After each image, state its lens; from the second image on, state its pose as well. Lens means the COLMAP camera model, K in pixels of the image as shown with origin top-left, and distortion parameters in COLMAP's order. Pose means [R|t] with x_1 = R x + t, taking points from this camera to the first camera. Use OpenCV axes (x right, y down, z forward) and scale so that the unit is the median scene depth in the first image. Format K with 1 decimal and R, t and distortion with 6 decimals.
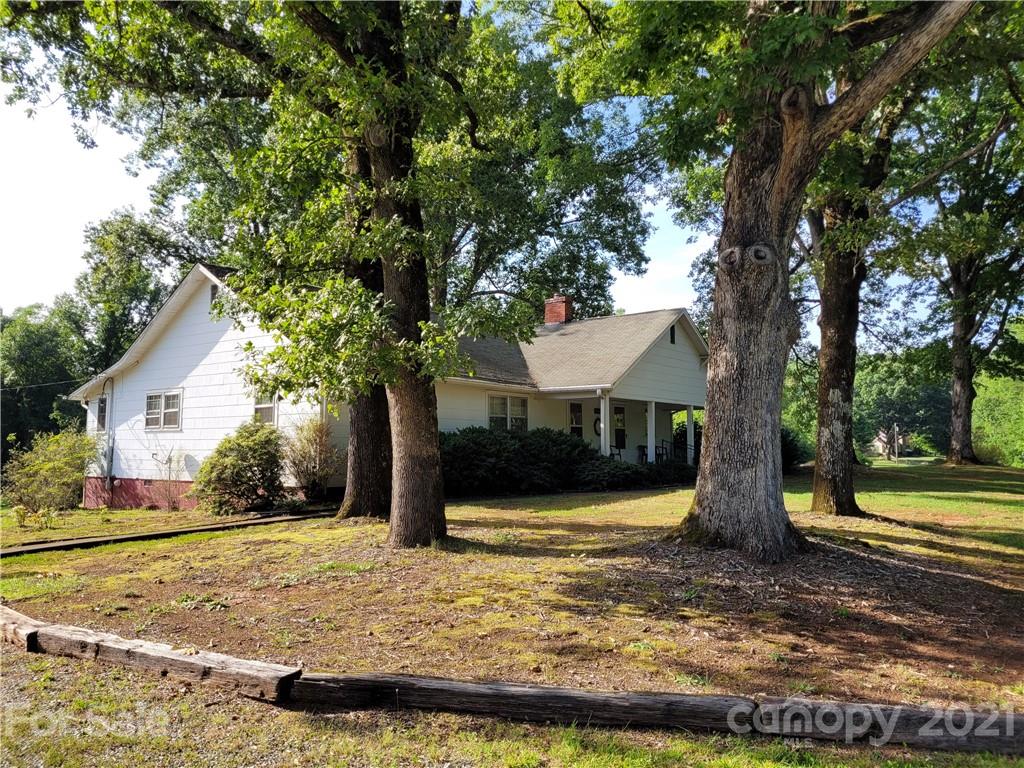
lens RADIAL K [[771.6, 0, 497.5], [0, 771.6, 385.7], [0, 0, 1]] dist [0.033821, -0.001713]
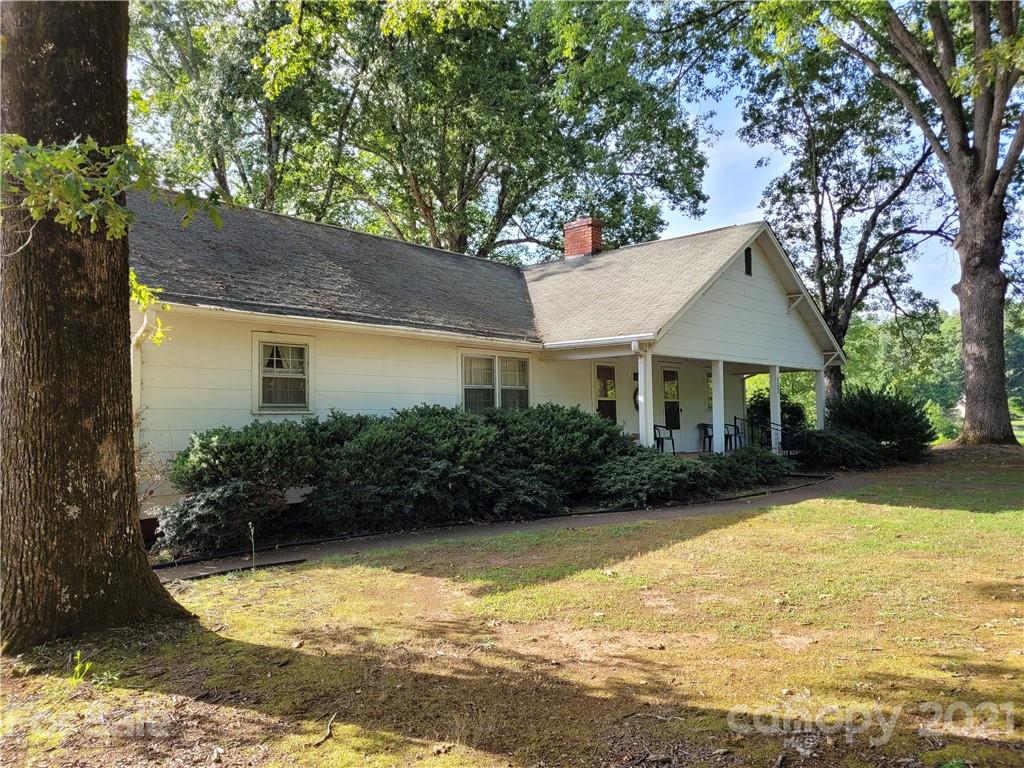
lens RADIAL K [[771.6, 0, 497.5], [0, 771.6, 385.7], [0, 0, 1]] dist [0.033821, -0.001713]
pose [[0.997248, -0.019273, -0.071583, 0.045847], [0.021998, 0.999055, 0.037481, 0.010318], [0.070793, -0.038952, 0.996730, 0.258335]]
